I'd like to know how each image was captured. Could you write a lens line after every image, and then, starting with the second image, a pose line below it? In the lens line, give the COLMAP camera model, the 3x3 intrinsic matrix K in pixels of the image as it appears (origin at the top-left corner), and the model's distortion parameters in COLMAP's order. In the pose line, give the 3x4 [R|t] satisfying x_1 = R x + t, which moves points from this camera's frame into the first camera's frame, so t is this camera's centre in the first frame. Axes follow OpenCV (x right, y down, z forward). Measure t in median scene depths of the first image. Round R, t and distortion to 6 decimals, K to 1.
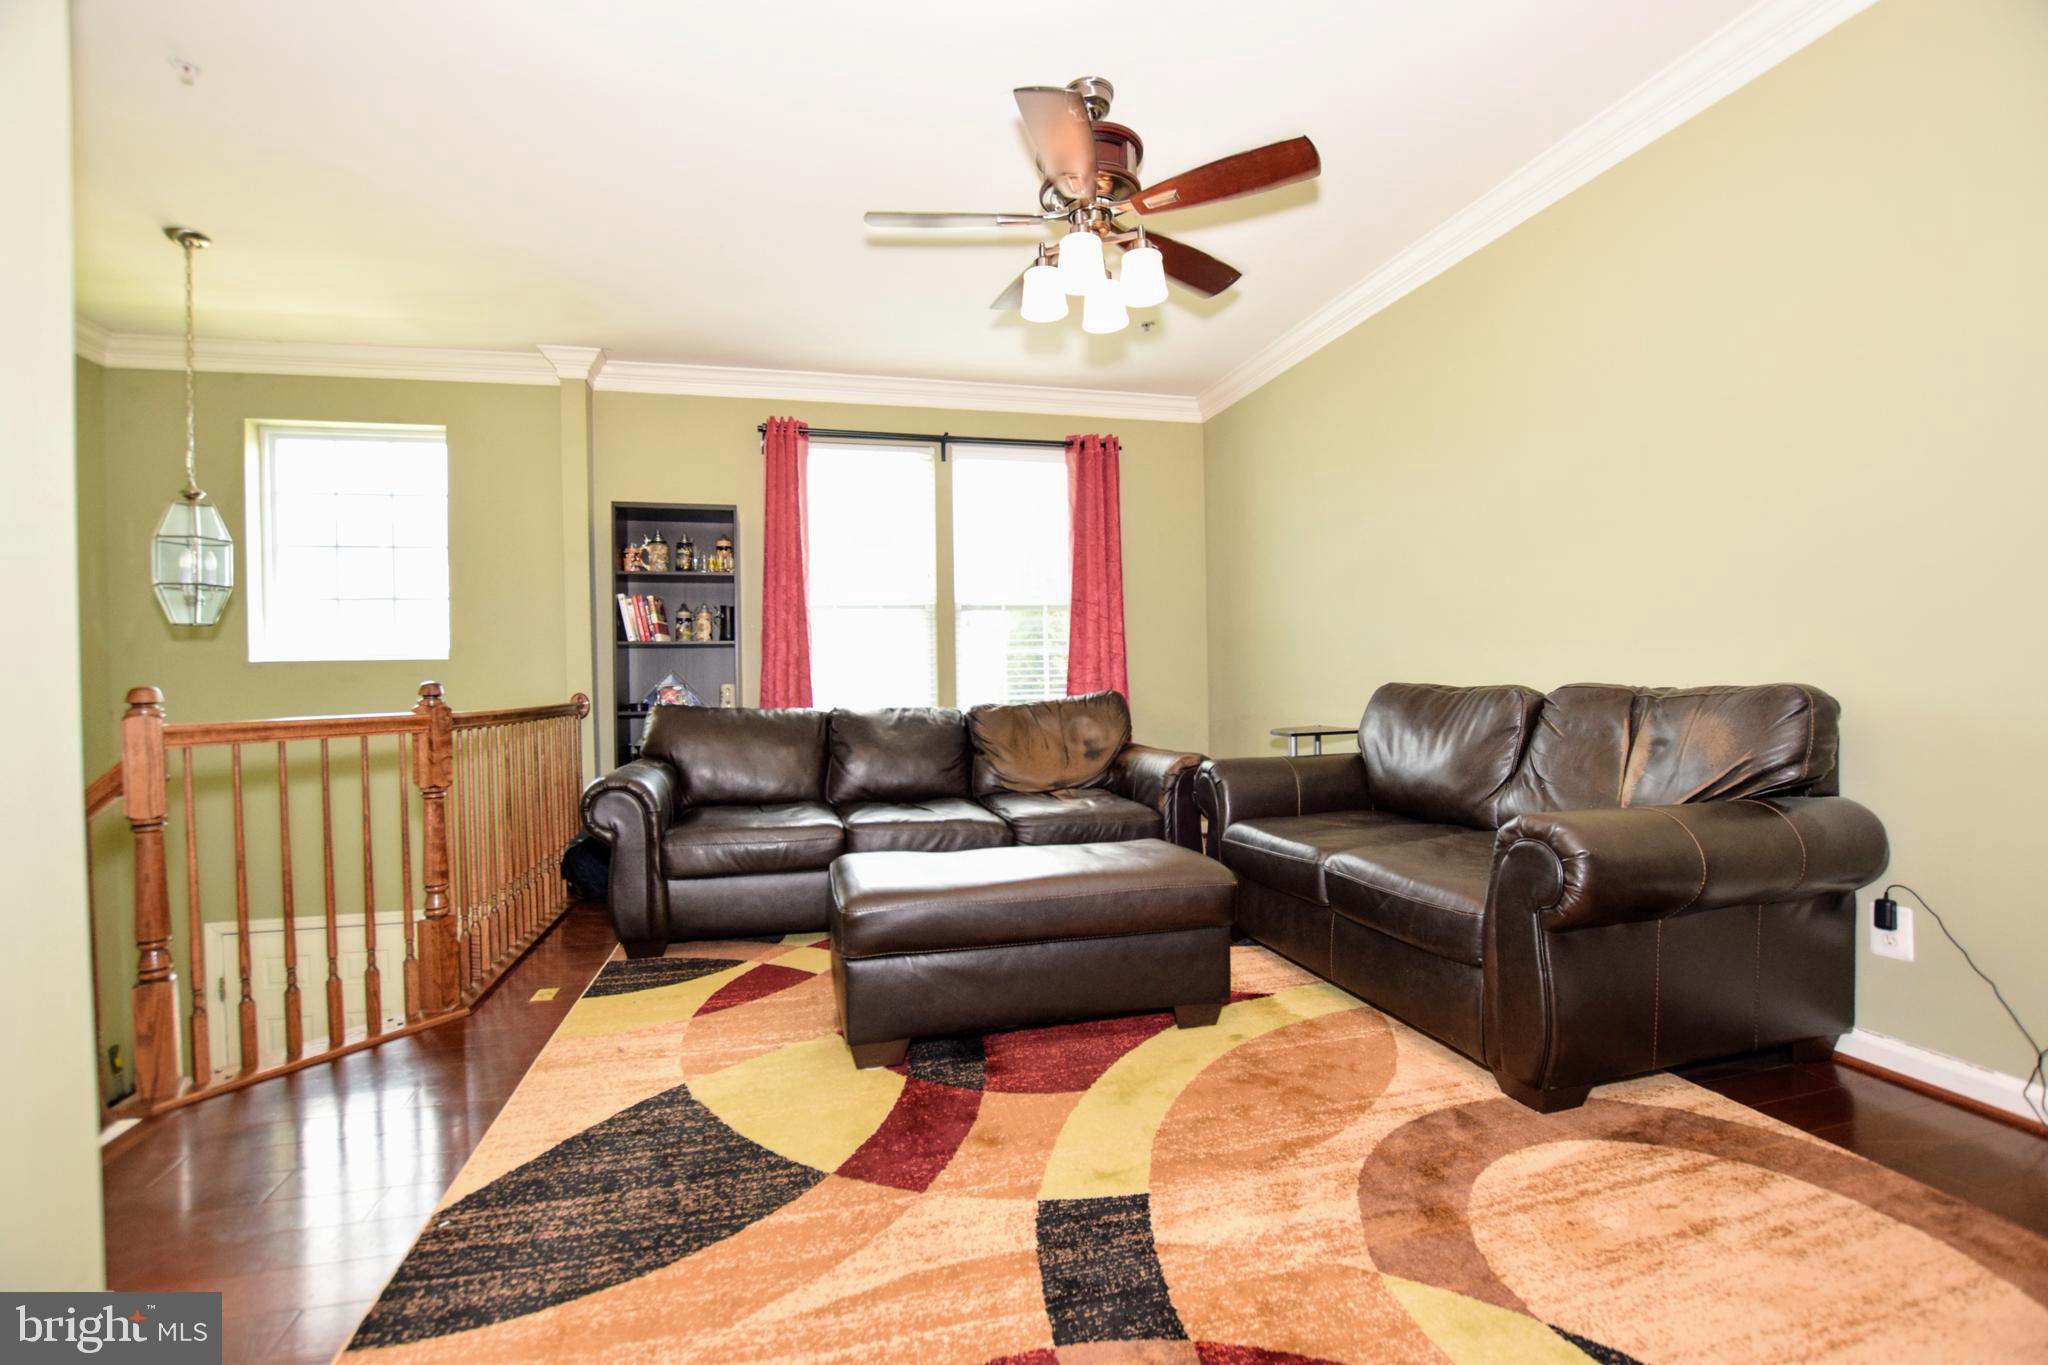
lens RADIAL K [[949.4, 0, 1015.7], [0, 949.4, 684.2], [0, 0, 1]] dist [-0.024133, 0.001121]
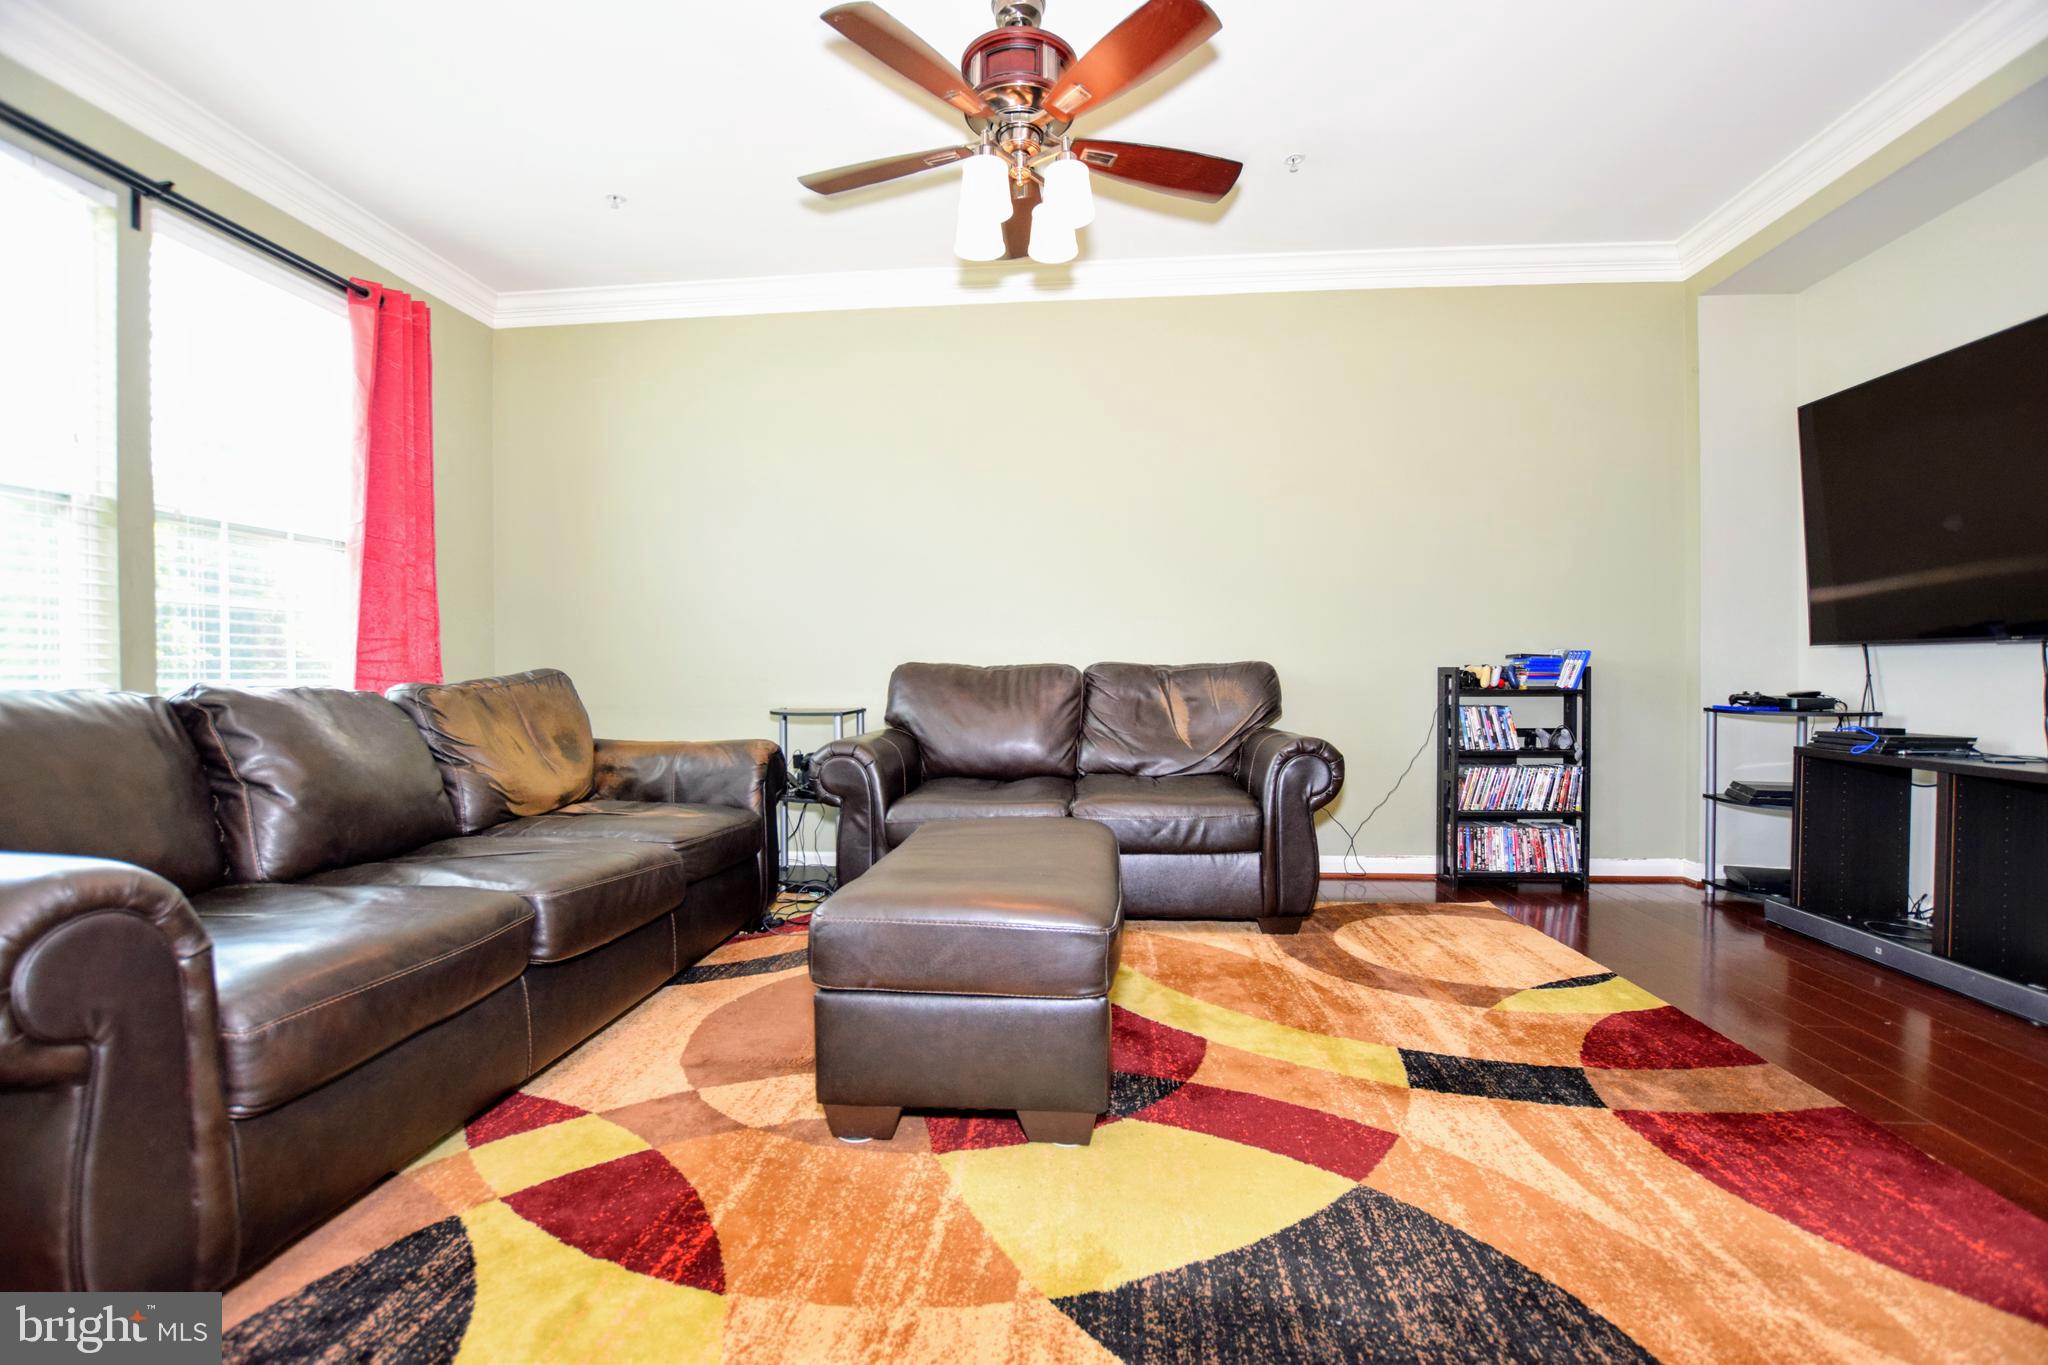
lens RADIAL K [[924.1, 0, 1035.4], [0, 924.1, 685.7], [0, 0, 1]] dist [-0.027089, -0.000118]
pose [[0.283728, 0.014826, 0.958790, -0.623667], [0.003925, 0.999854, -0.016622, 0.042845], [-0.958897, 0.008479, 0.283628, 0.595640]]
